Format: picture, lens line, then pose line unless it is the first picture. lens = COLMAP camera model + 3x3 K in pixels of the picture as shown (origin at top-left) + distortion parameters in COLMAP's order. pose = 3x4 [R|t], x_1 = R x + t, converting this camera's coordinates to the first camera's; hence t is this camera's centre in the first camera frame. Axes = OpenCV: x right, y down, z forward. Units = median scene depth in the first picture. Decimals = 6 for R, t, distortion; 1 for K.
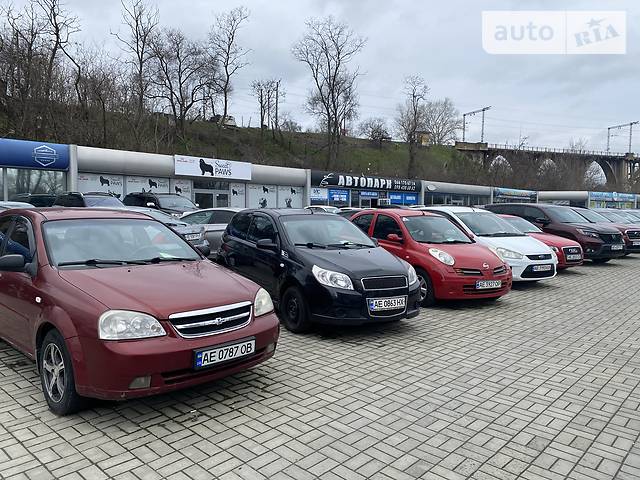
lens RADIAL K [[477.3, 0, 321.4], [0, 477.3, 242.4], [0, 0, 1]] dist [0.006420, 0.000454]
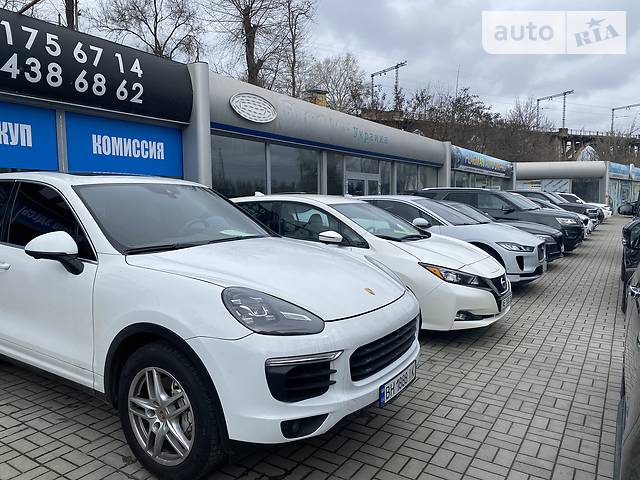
lens RADIAL K [[477.3, 0, 321.4], [0, 477.3, 242.4], [0, 0, 1]] dist [0.006420, 0.000454]
pose [[0.983596, -0.035536, 0.176852, 0.080460], [0.032656, 0.999283, 0.019172, -0.019667], [-0.177406, -0.013083, 0.984051, 0.279653]]
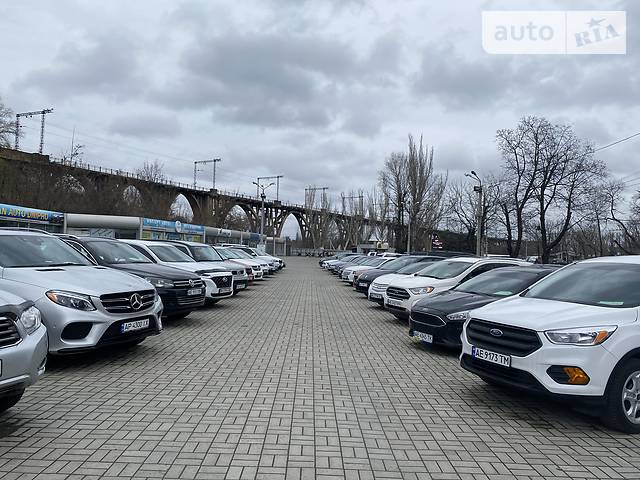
lens RADIAL K [[477.3, 0, 321.4], [0, 477.3, 242.4], [0, 0, 1]] dist [0.006420, 0.000454]
pose [[0.720921, 0.021511, 0.692683, 0.134848], [0.029630, 0.997647, -0.061819, -0.008728], [-0.692383, 0.065091, 0.718588, 0.155416]]
